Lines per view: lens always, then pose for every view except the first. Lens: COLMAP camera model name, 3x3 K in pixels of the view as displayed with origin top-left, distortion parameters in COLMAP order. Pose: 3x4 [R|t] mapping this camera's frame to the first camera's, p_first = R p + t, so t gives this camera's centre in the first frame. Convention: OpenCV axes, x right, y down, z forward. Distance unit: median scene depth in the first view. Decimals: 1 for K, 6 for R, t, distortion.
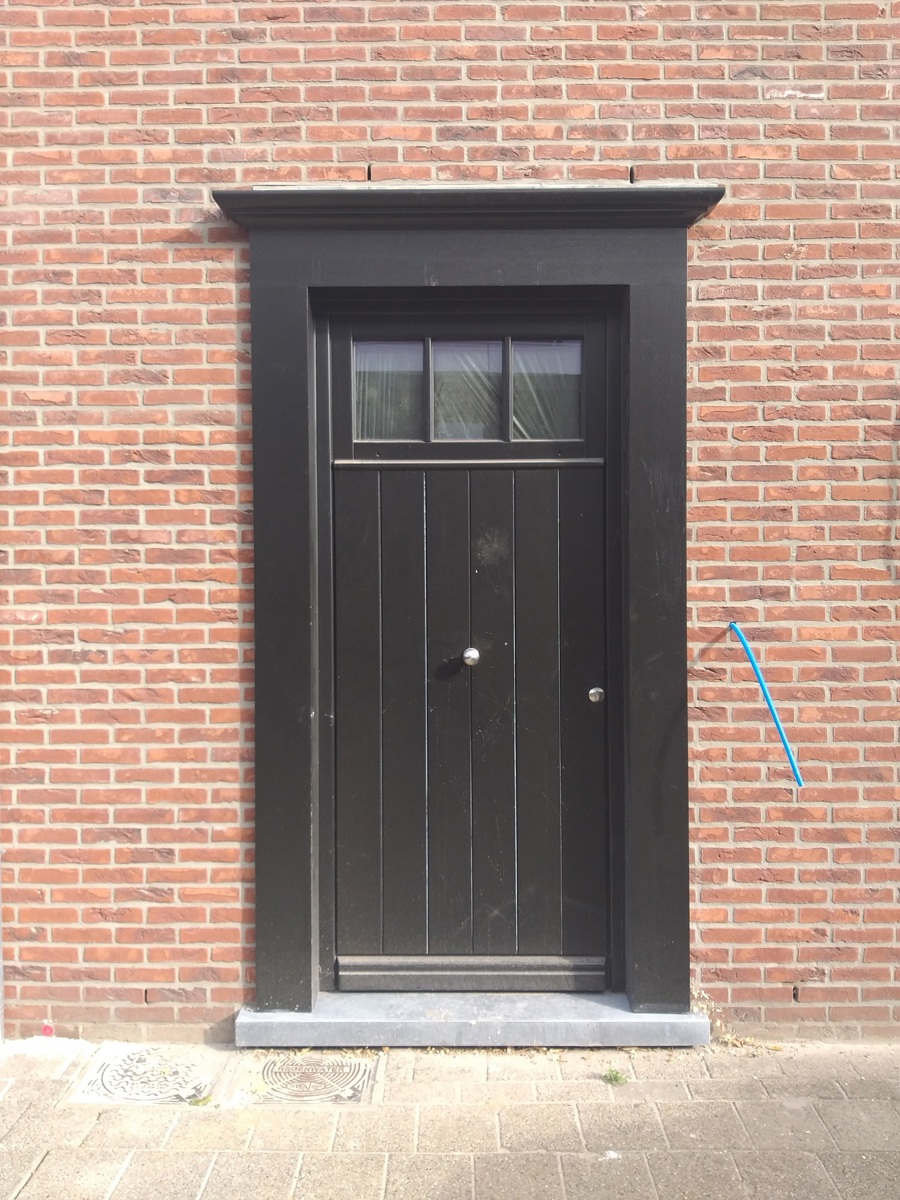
lens RADIAL K [[898.9, 0, 450.0], [0, 898.9, 600.0], [0, 0, 1]] dist [0.003939, -0.007705]
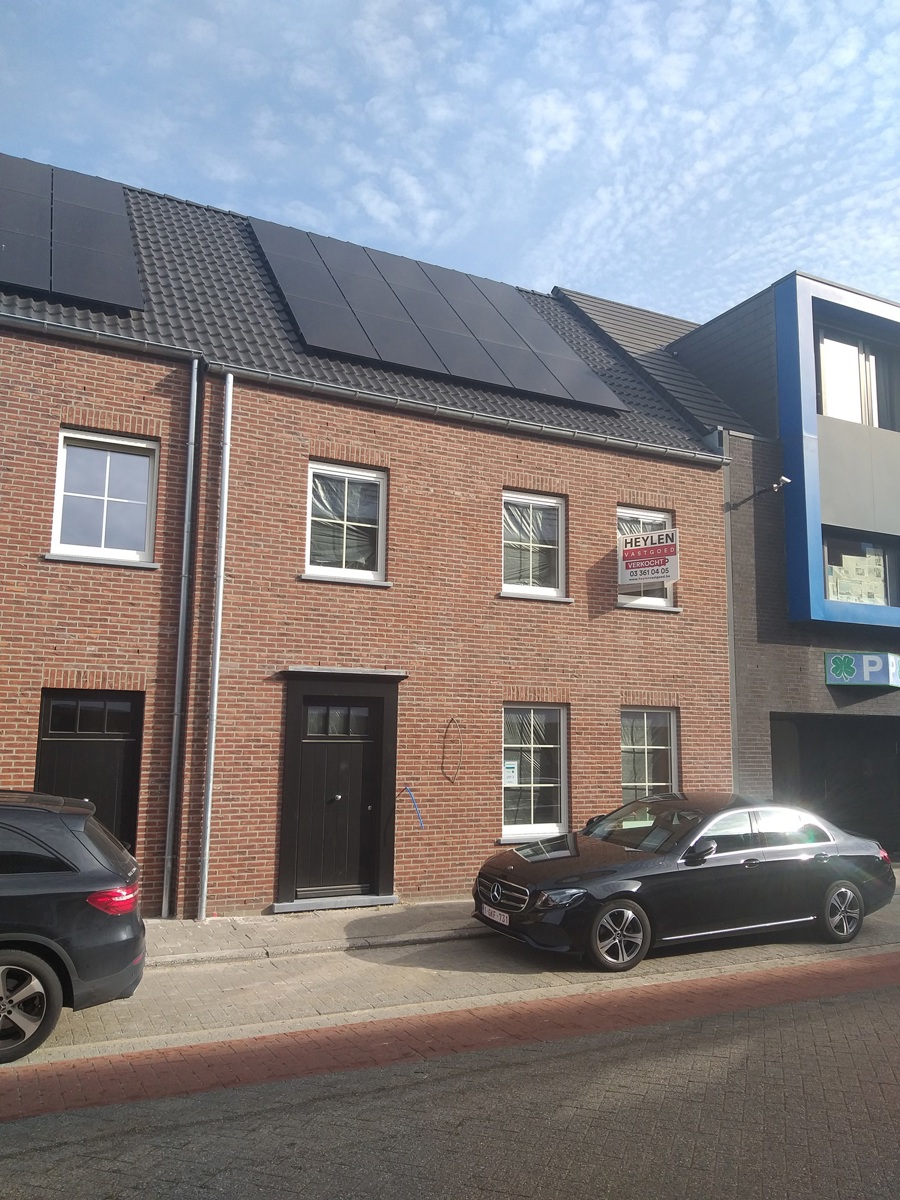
lens RADIAL K [[898.9, 0, 450.0], [0, 898.9, 600.0], [0, 0, 1]] dist [0.003939, -0.007705]
pose [[0.887135, 0.081124, 0.454324, -1.294328], [-0.017372, 0.989602, -0.142781, -0.214820], [-0.461183, 0.118774, 0.879320, -2.484190]]
